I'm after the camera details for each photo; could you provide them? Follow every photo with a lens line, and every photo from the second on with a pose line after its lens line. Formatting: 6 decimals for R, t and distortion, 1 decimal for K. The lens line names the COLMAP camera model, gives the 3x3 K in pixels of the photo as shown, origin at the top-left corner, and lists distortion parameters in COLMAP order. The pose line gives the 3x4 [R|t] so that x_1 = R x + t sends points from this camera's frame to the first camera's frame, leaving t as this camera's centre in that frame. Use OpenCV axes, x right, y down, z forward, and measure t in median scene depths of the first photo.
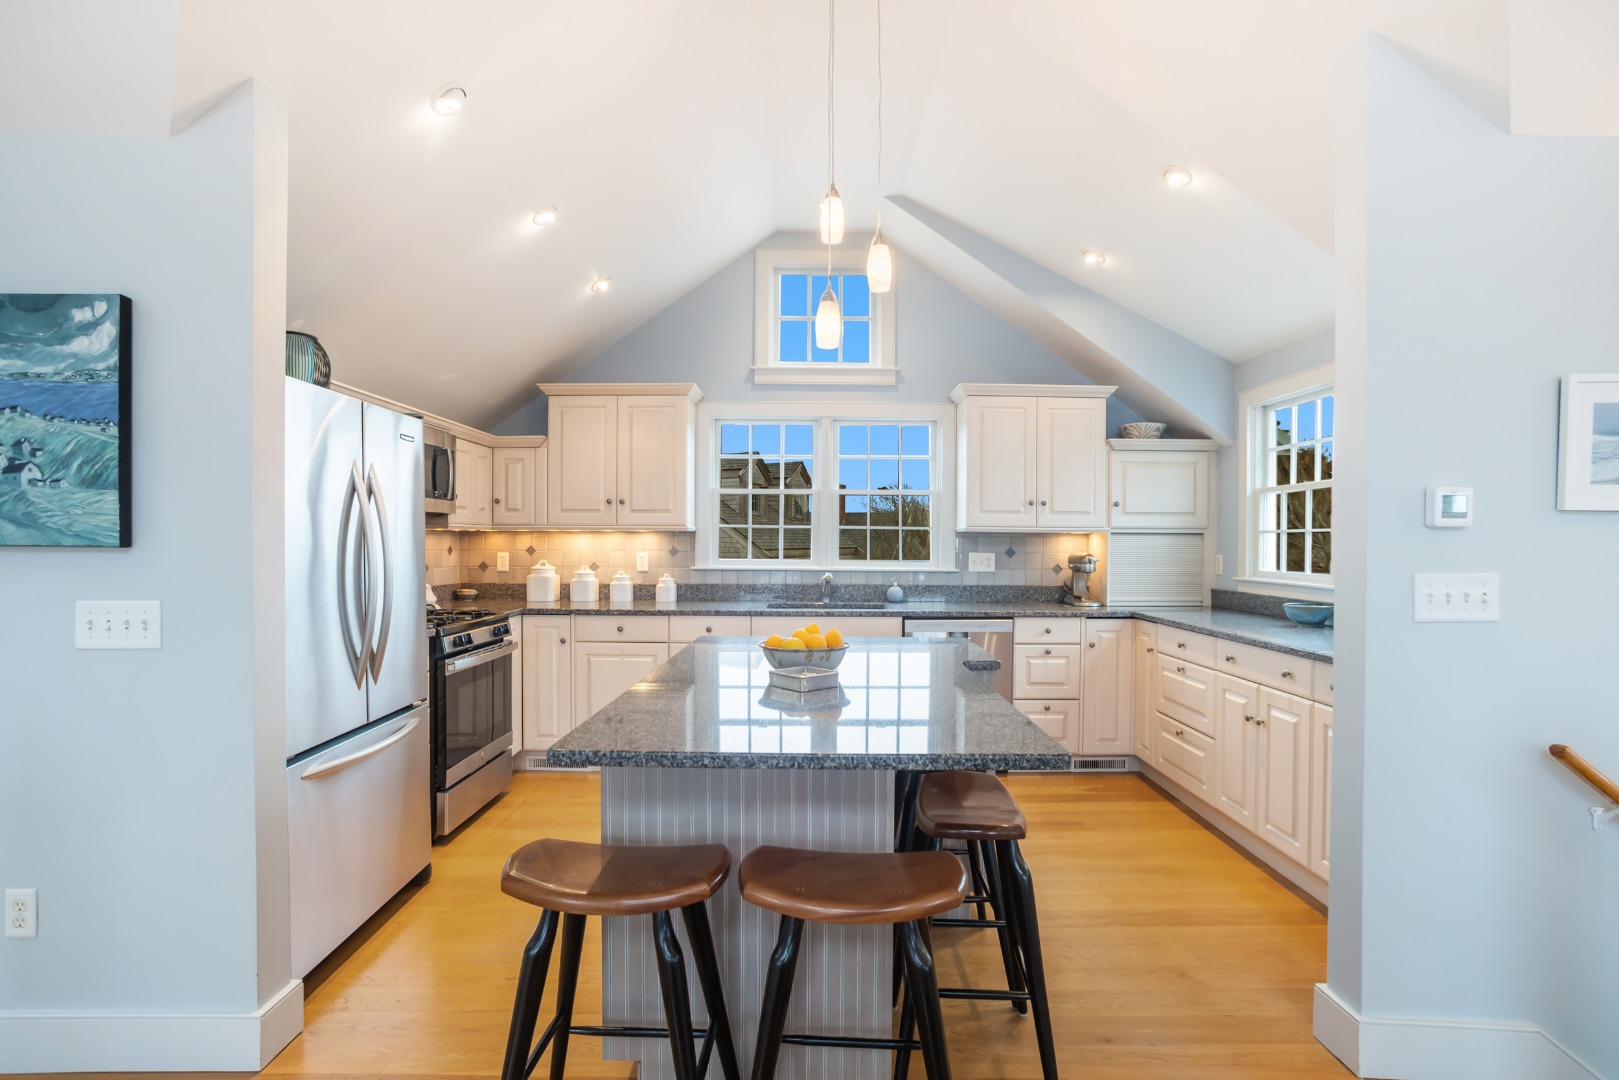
lens RADIAL K [[802.6, 0, 811.6], [0, 802.6, 550.6], [0, 0, 1]] dist [-0.074819, 0.034688]
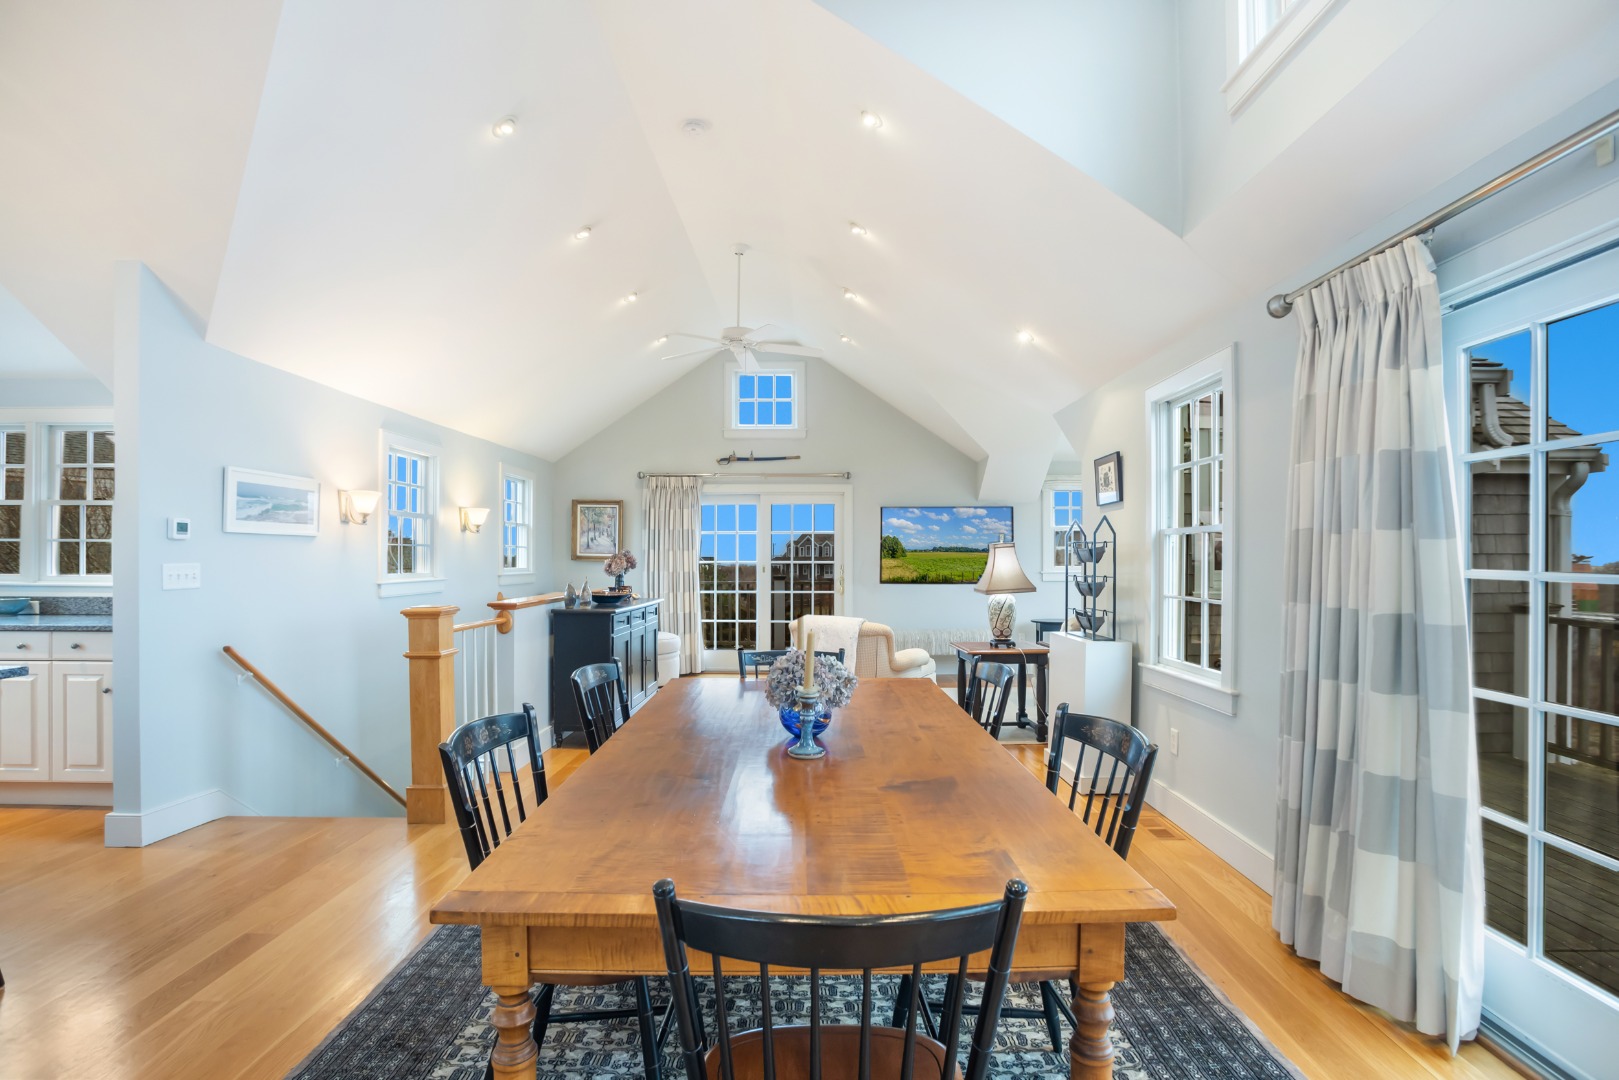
lens RADIAL K [[780.2, 0, 761.9], [0, 780.2, 541.6], [0, 0, 1]] dist [-0.016331, 0.000301]
pose [[0.068525, 0.014376, 0.997546, -0.383072], [0.012186, 0.999810, -0.015245, 0.008470], [-0.997575, 0.013201, 0.068337, -0.219409]]
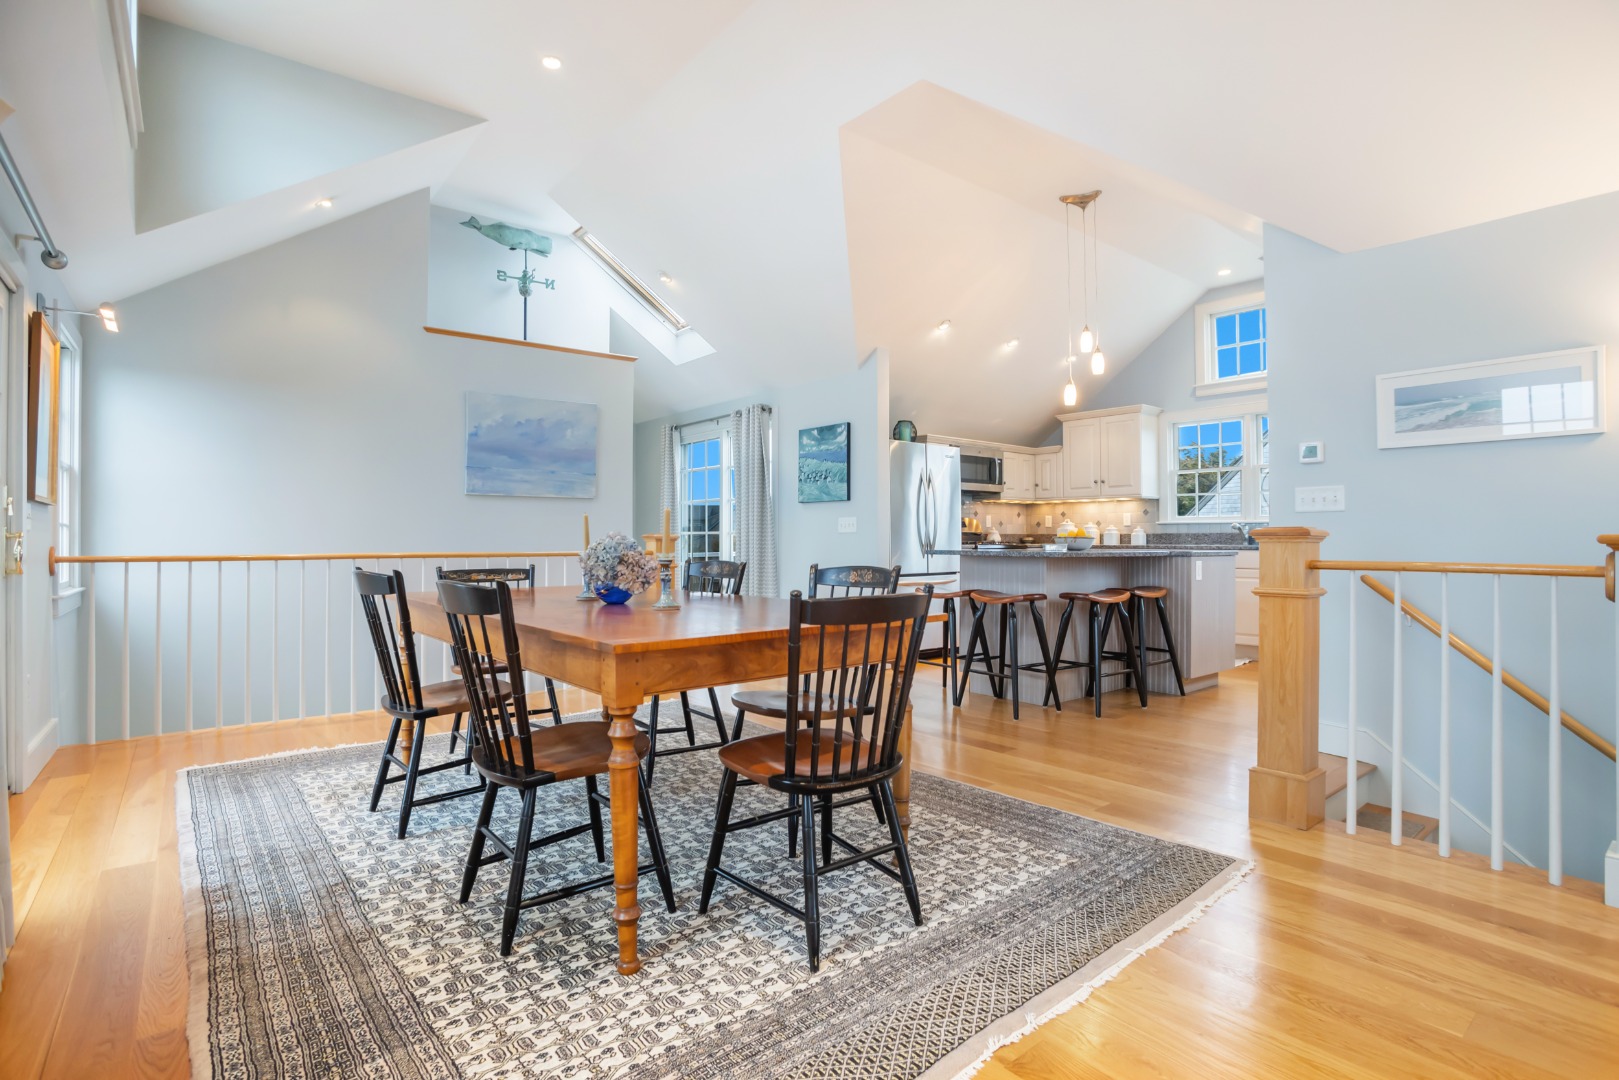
lens RADIAL K [[769.4, 0, 805.9], [0, 769.4, 531.7], [0, 0, 1]] dist [-0.087044, 0.024073]
pose [[0.634117, -0.010522, -0.773166, 0.573098], [-0.004557, 0.999839, -0.017344, 0.071018], [0.773224, 0.014521, 0.633967, -0.453316]]
